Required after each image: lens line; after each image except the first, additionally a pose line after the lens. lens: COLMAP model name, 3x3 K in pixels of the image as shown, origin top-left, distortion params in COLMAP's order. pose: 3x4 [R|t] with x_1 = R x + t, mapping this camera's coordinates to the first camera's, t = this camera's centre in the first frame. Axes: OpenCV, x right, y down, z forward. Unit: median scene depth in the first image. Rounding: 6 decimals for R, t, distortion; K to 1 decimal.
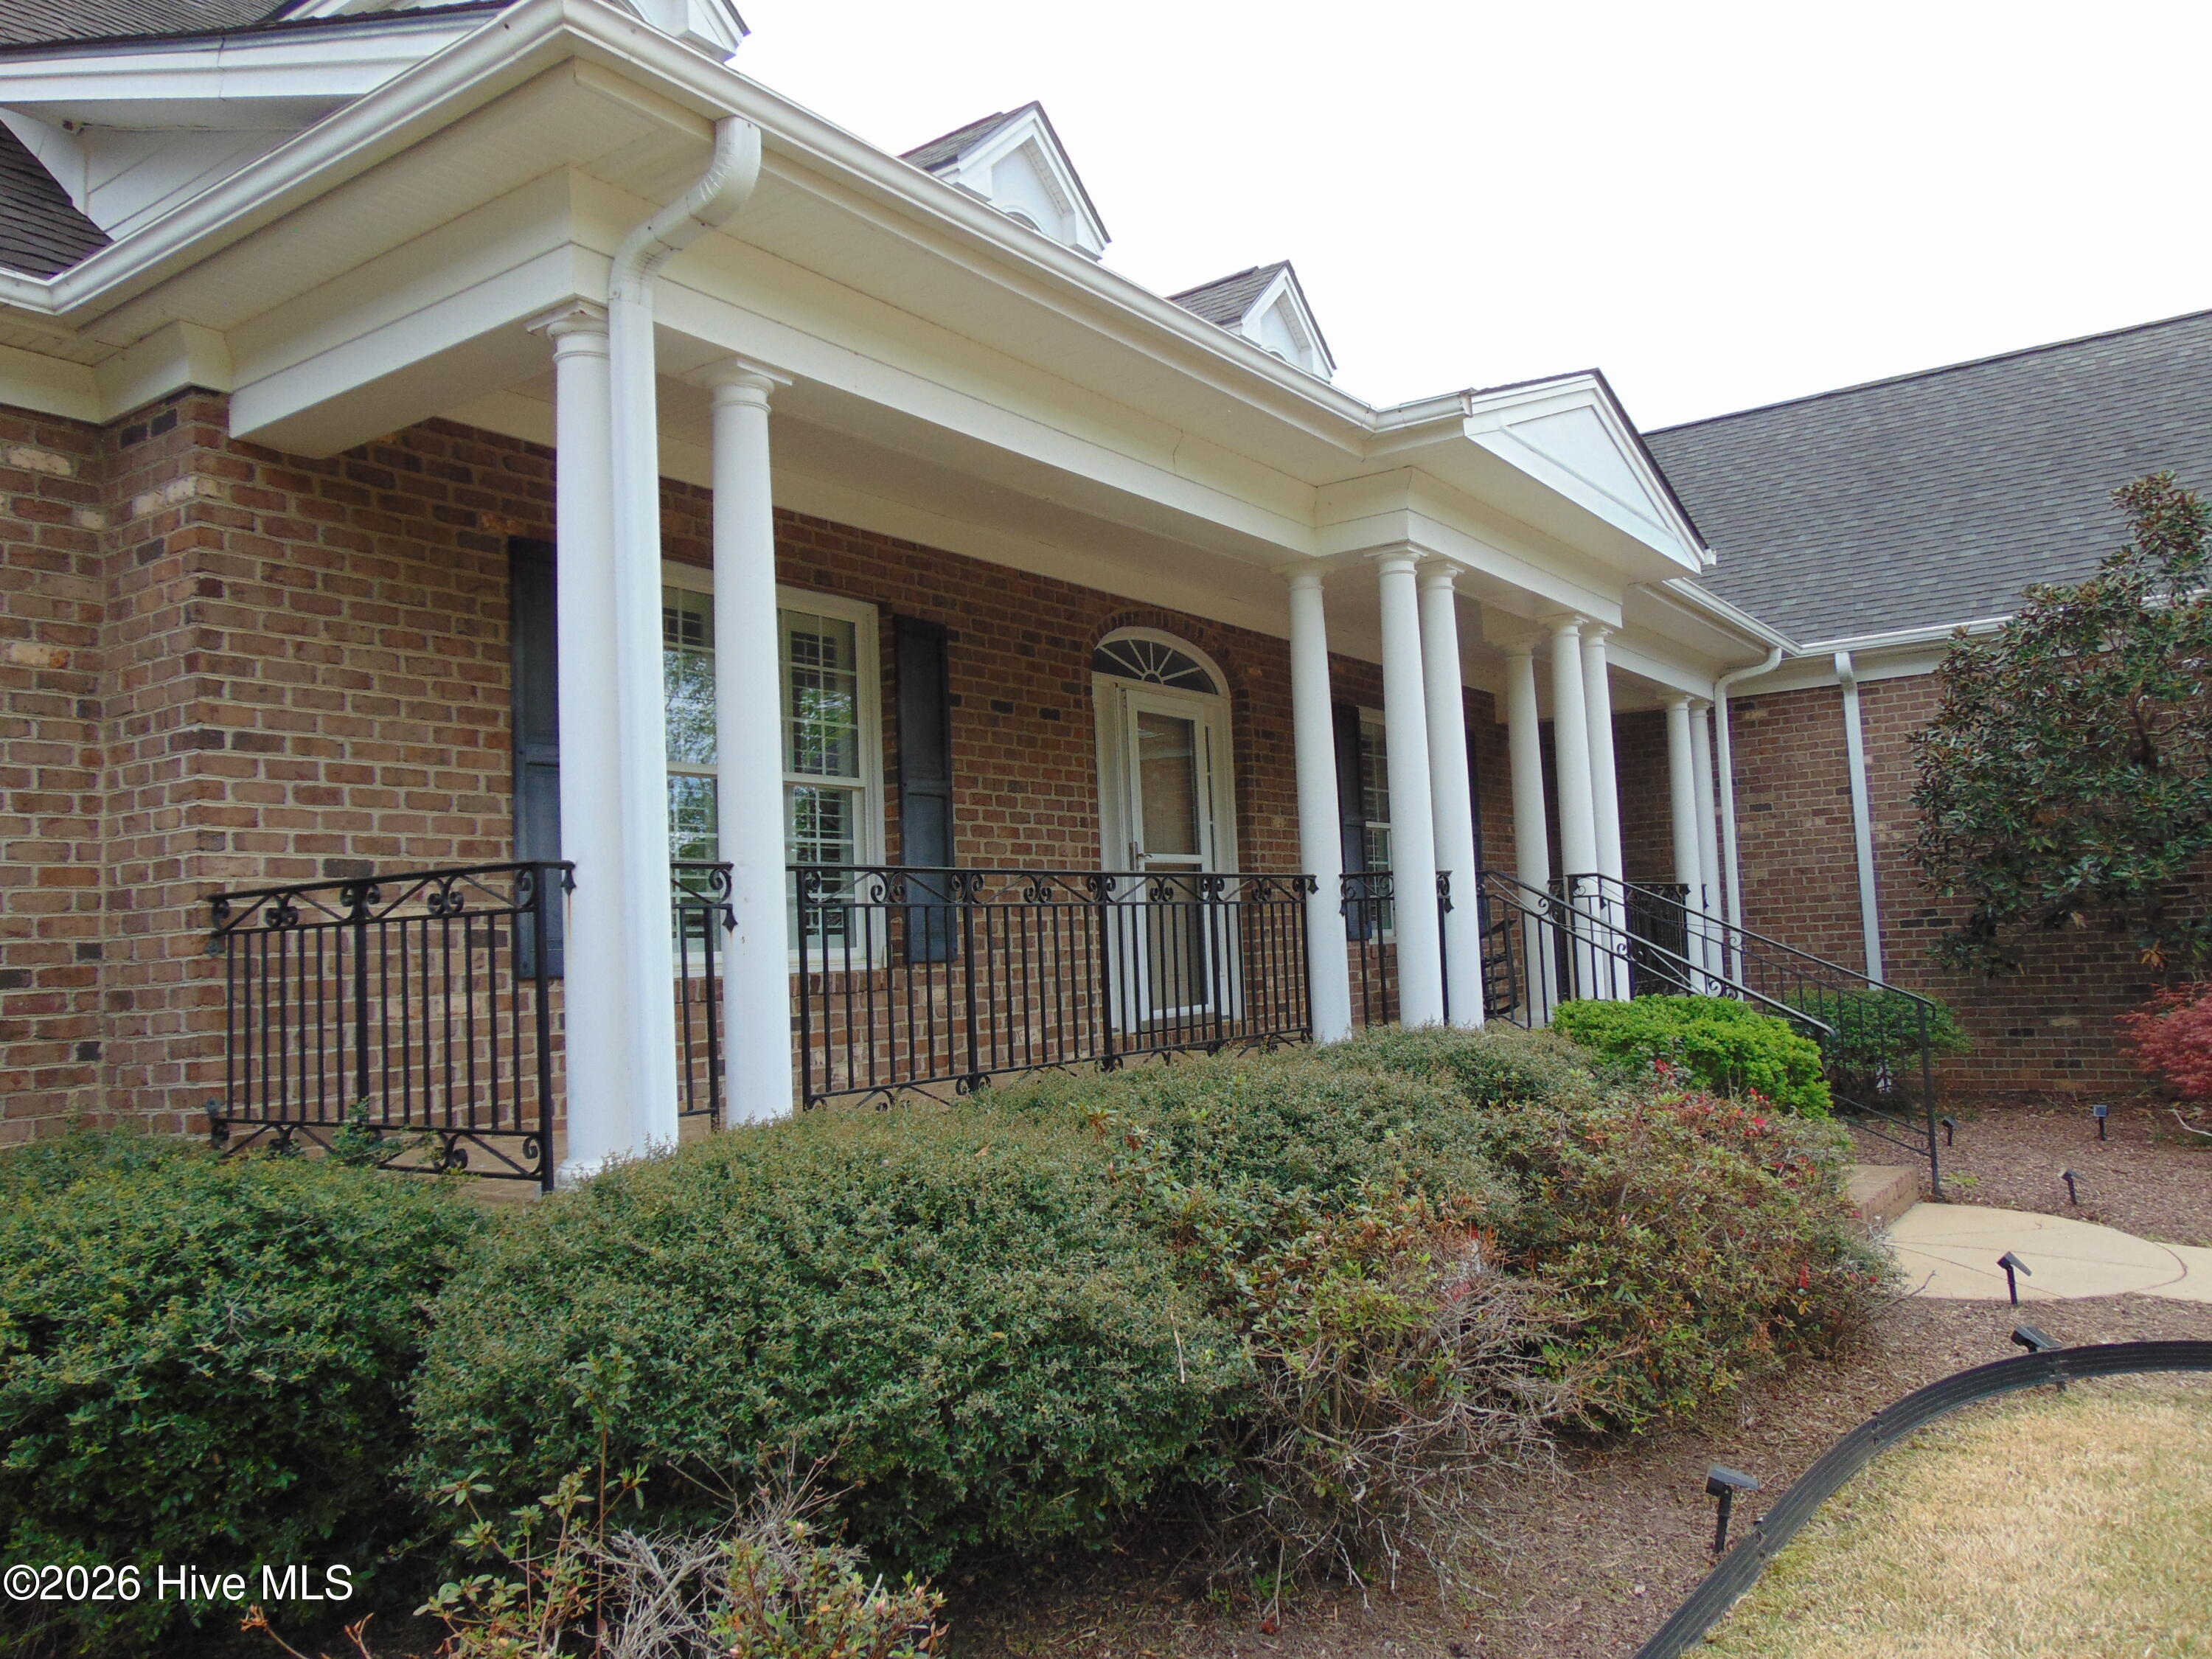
lens RADIAL K [[1632.4, 0, 1103.7], [0, 1632.4, 819.2], [0, 0, 1]] dist [-0.012494, 0.022293]
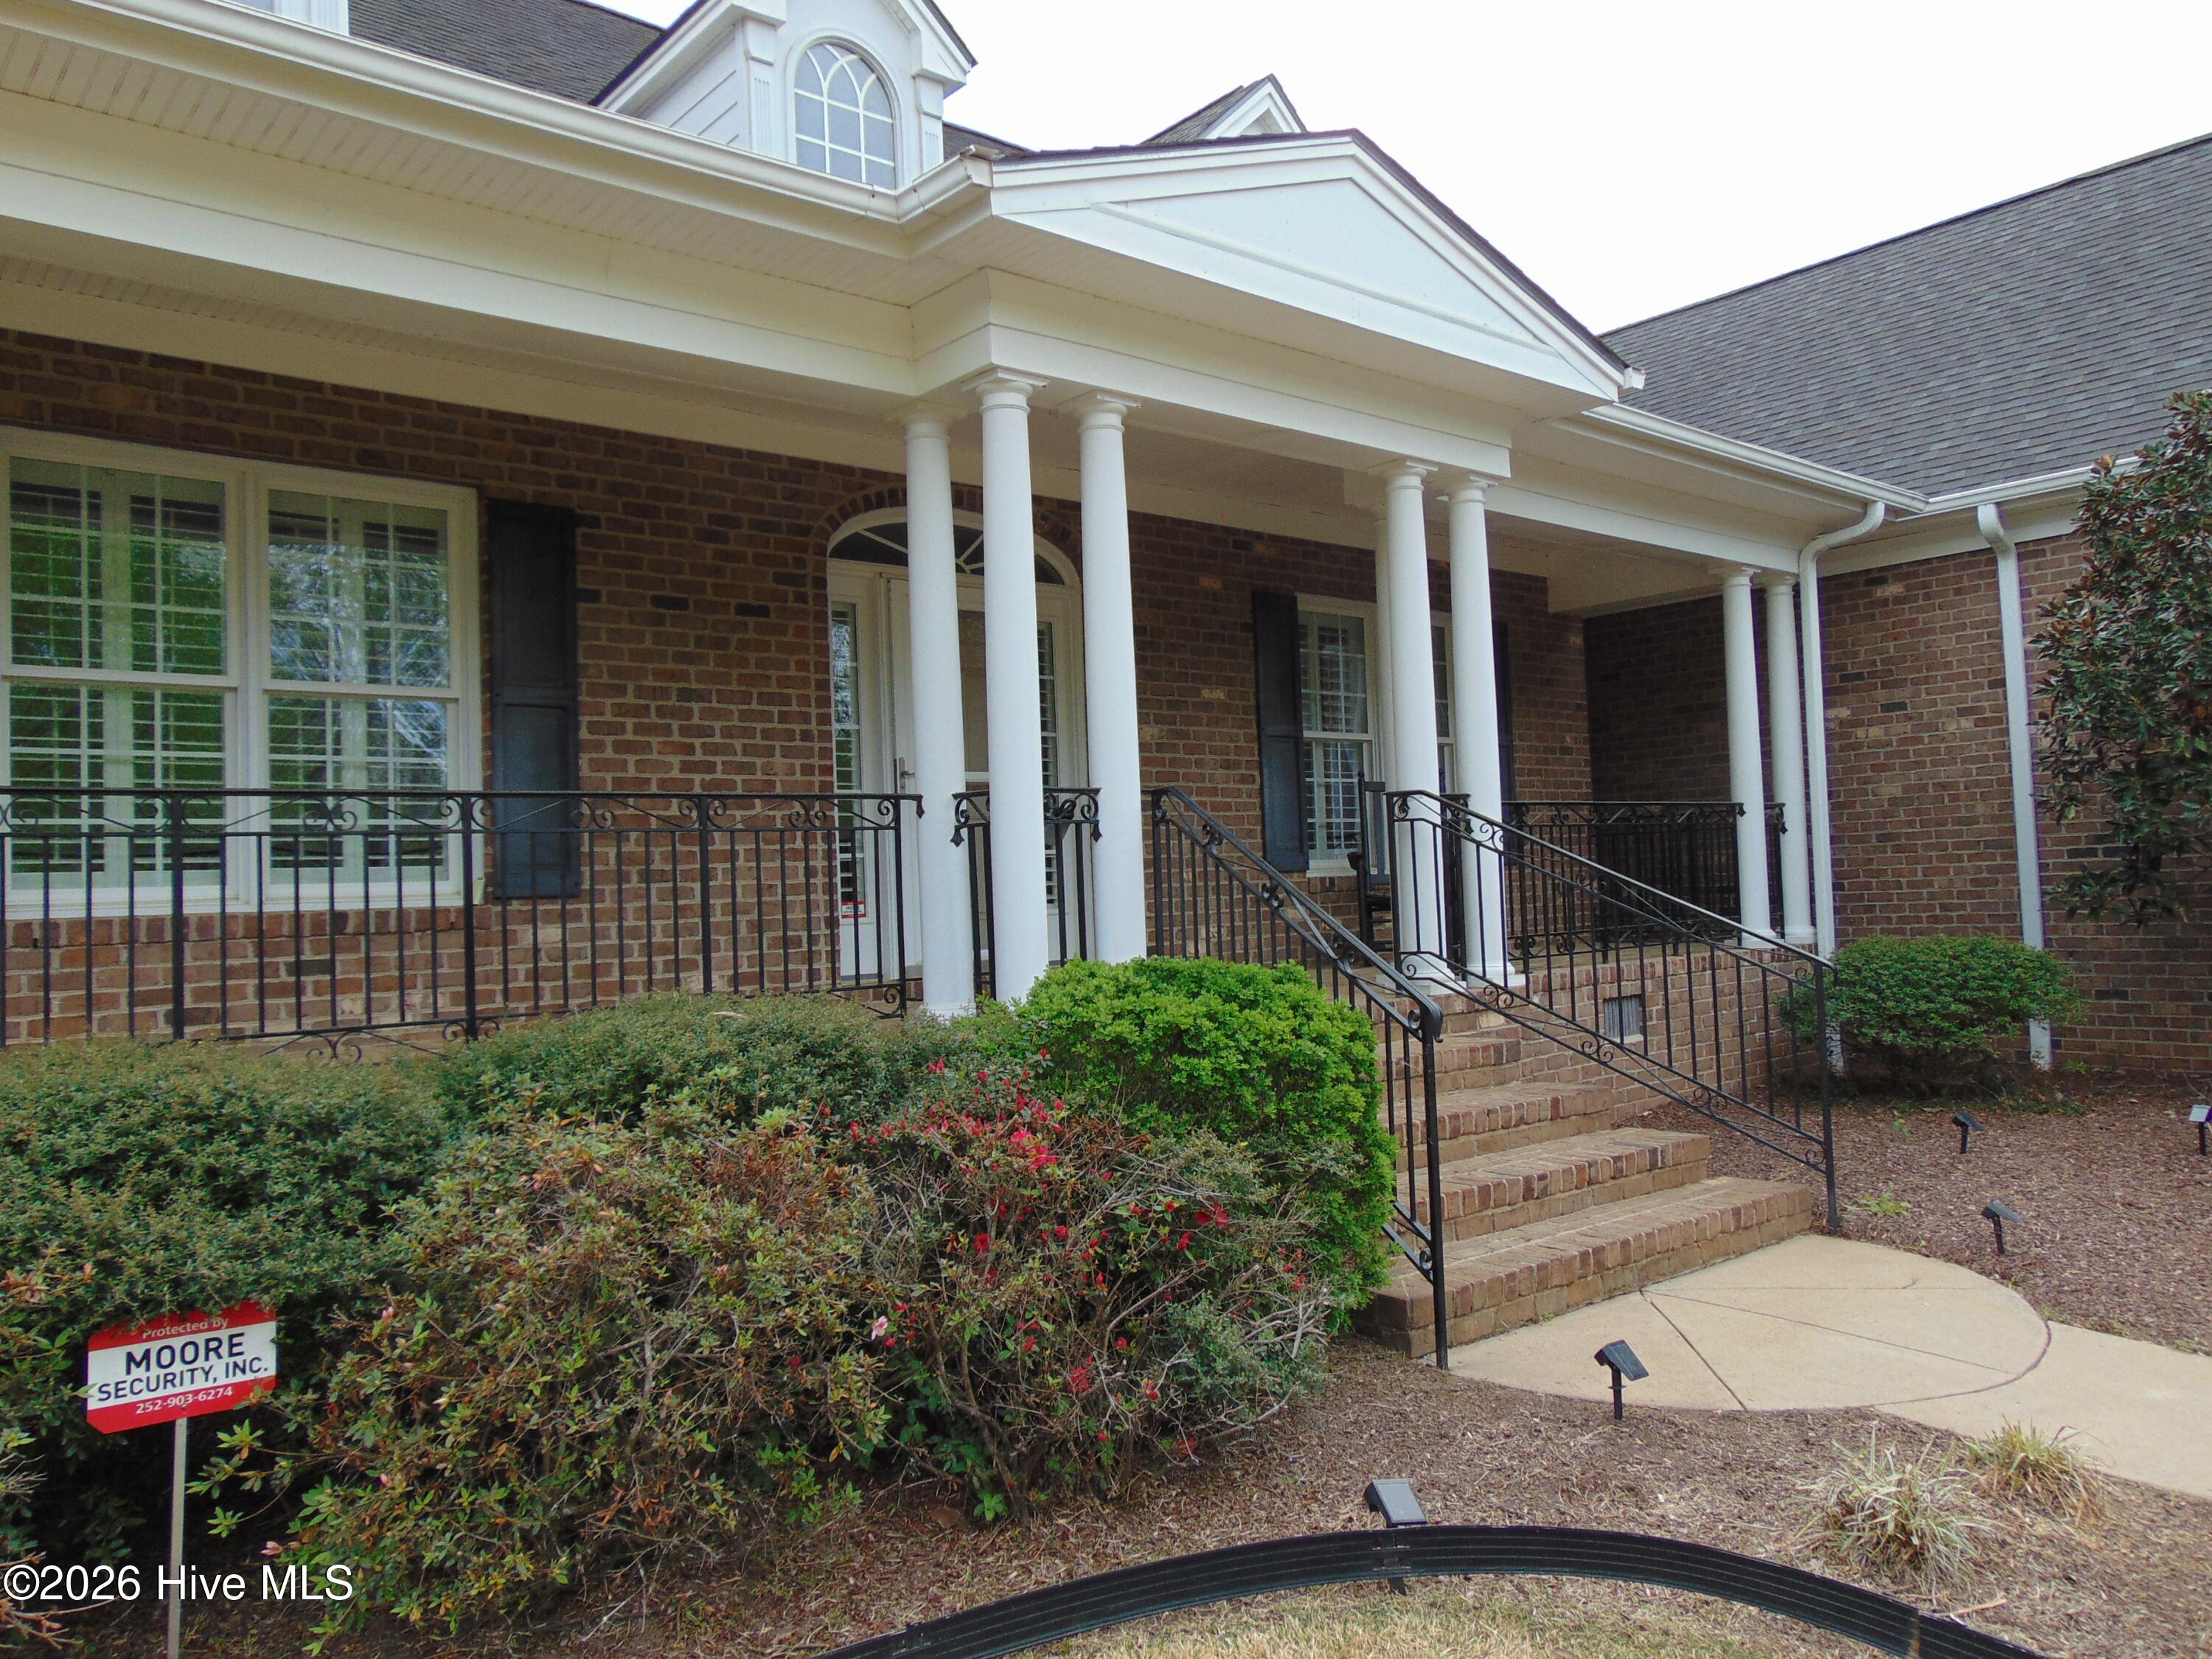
lens RADIAL K [[1632.4, 0, 1103.7], [0, 1632.4, 819.2], [0, 0, 1]] dist [-0.012494, 0.022293]
pose [[0.968818, -0.003148, -0.247754, 0.353794], [0.014708, 0.998887, 0.044823, 0.009646], [0.247337, -0.047069, 0.967786, 0.204312]]
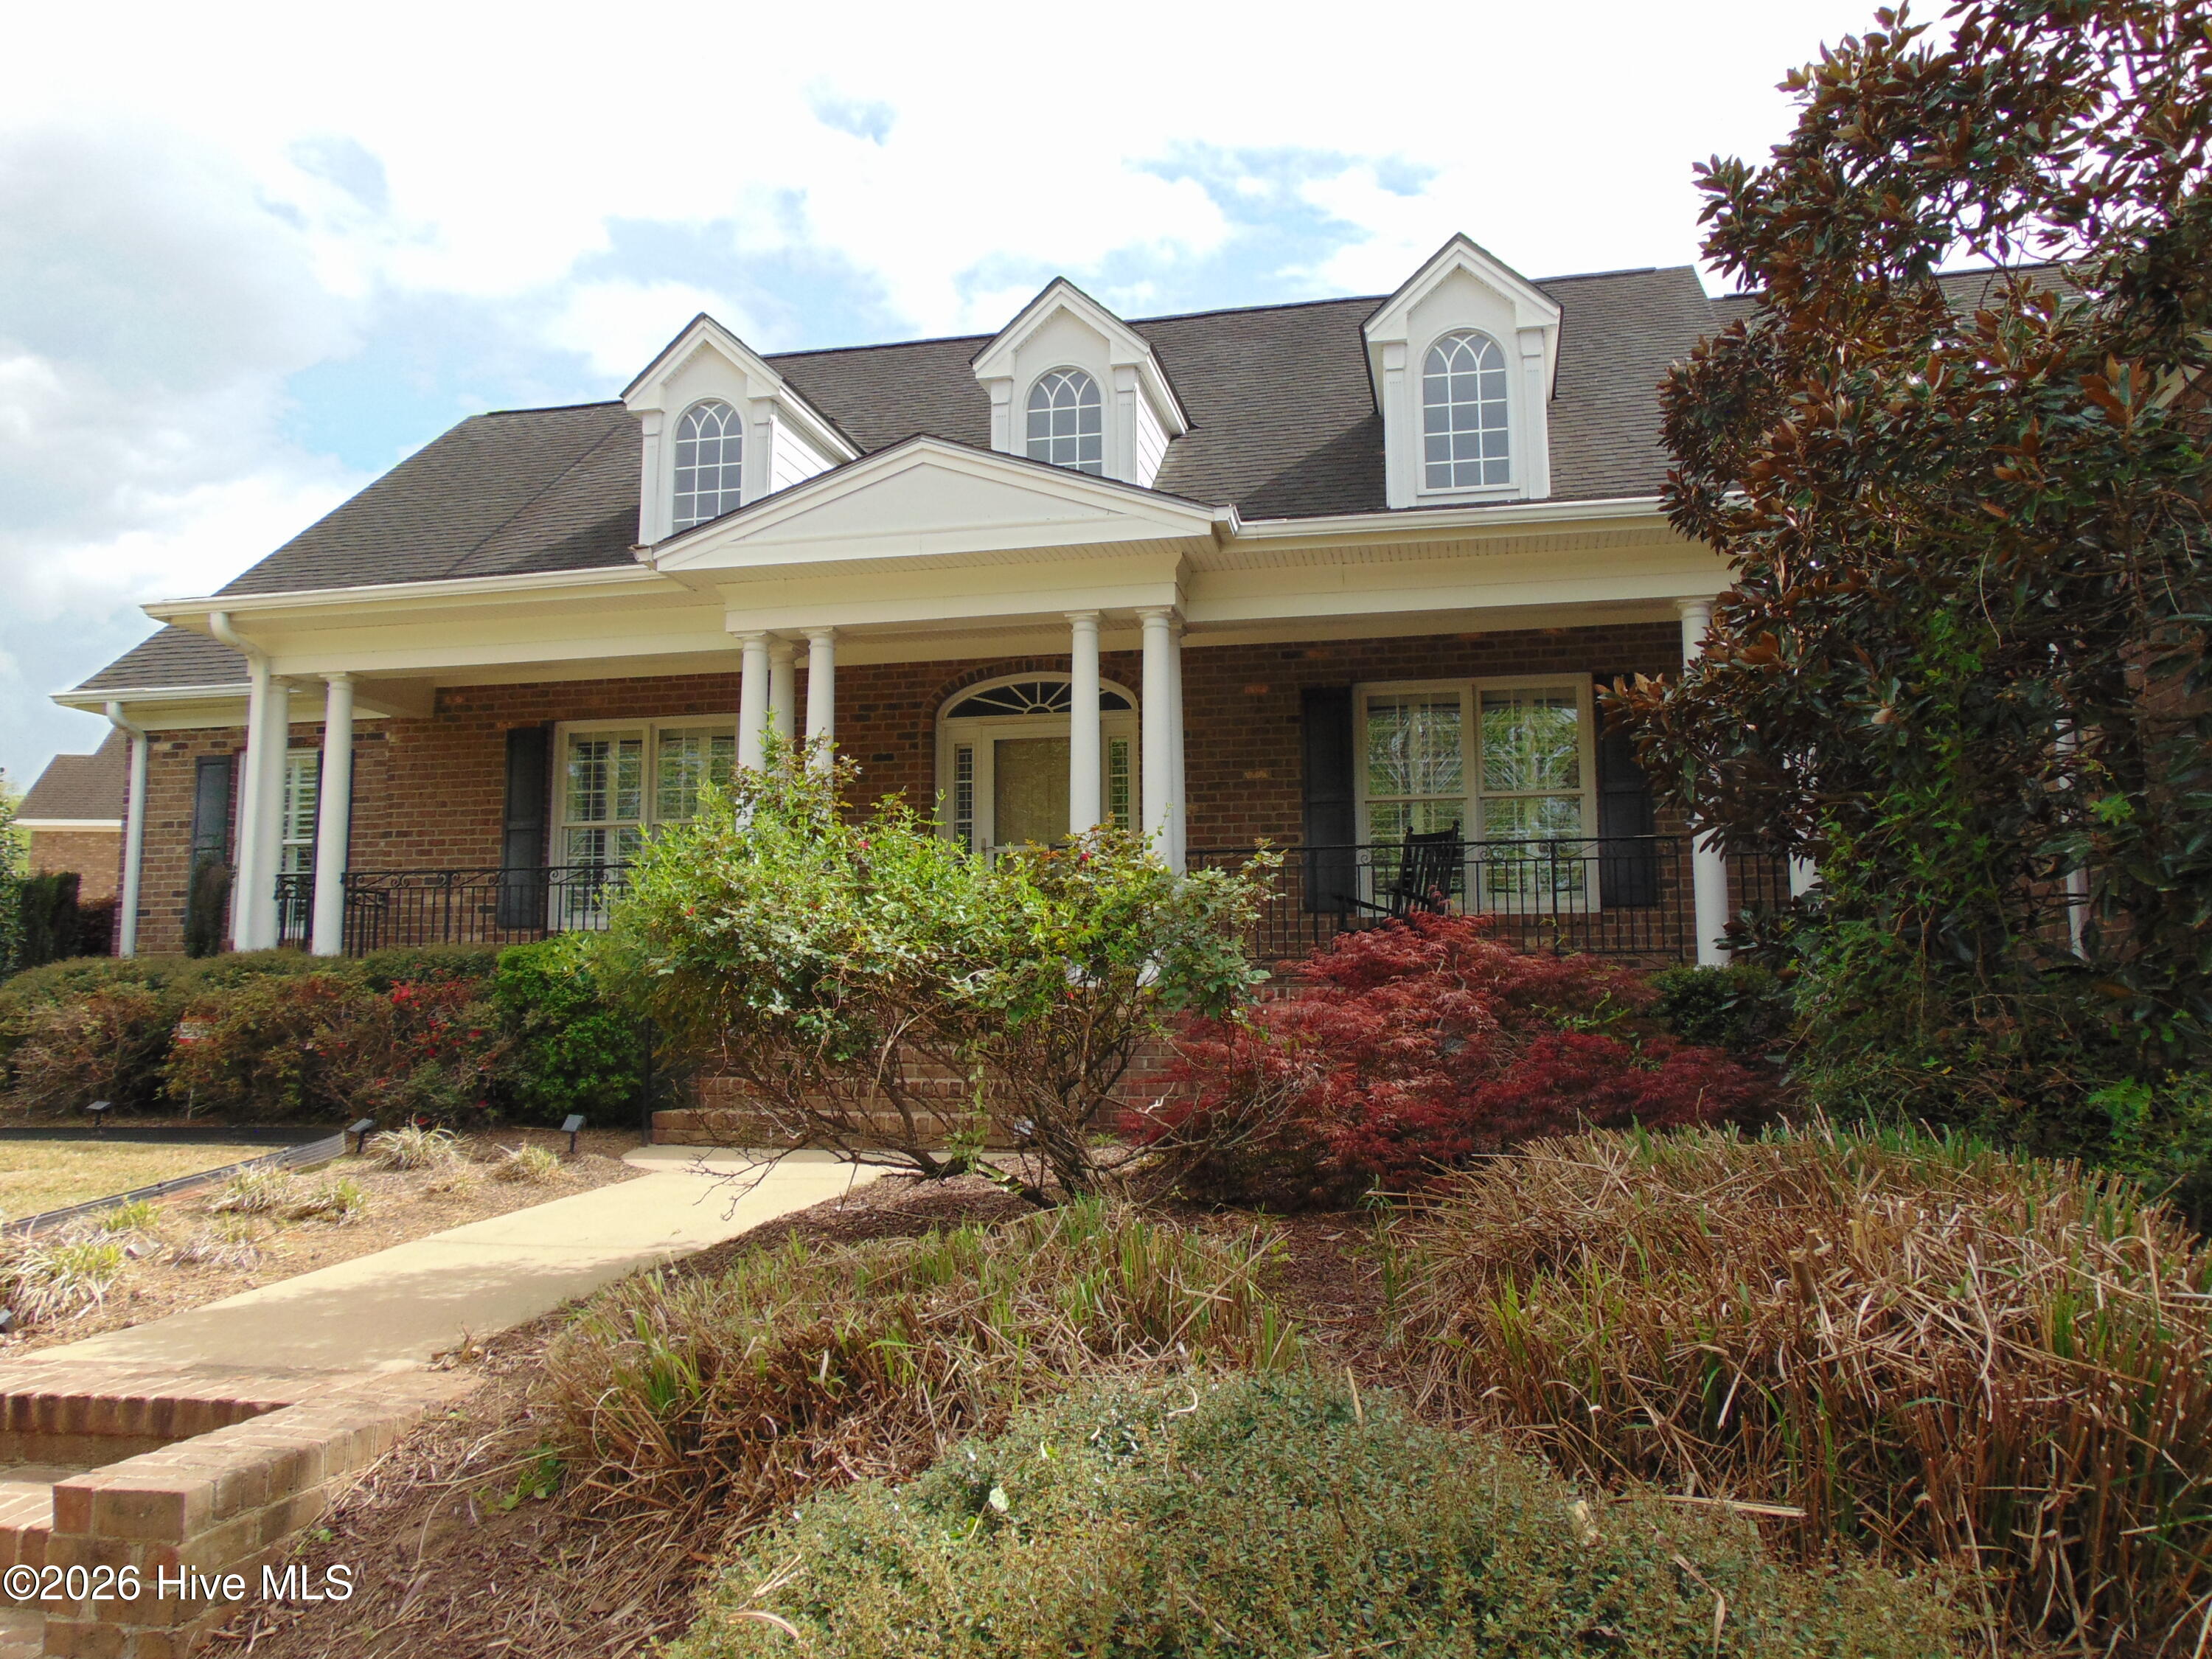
lens RADIAL K [[1632.4, 0, 1103.7], [0, 1632.4, 819.2], [0, 0, 1]] dist [-0.012494, 0.022293]
pose [[0.392279, -0.074333, -0.916838, 1.362177], [0.059888, 0.996679, -0.055183, 0.082086], [0.917895, -0.033260, 0.395428, 0.592077]]
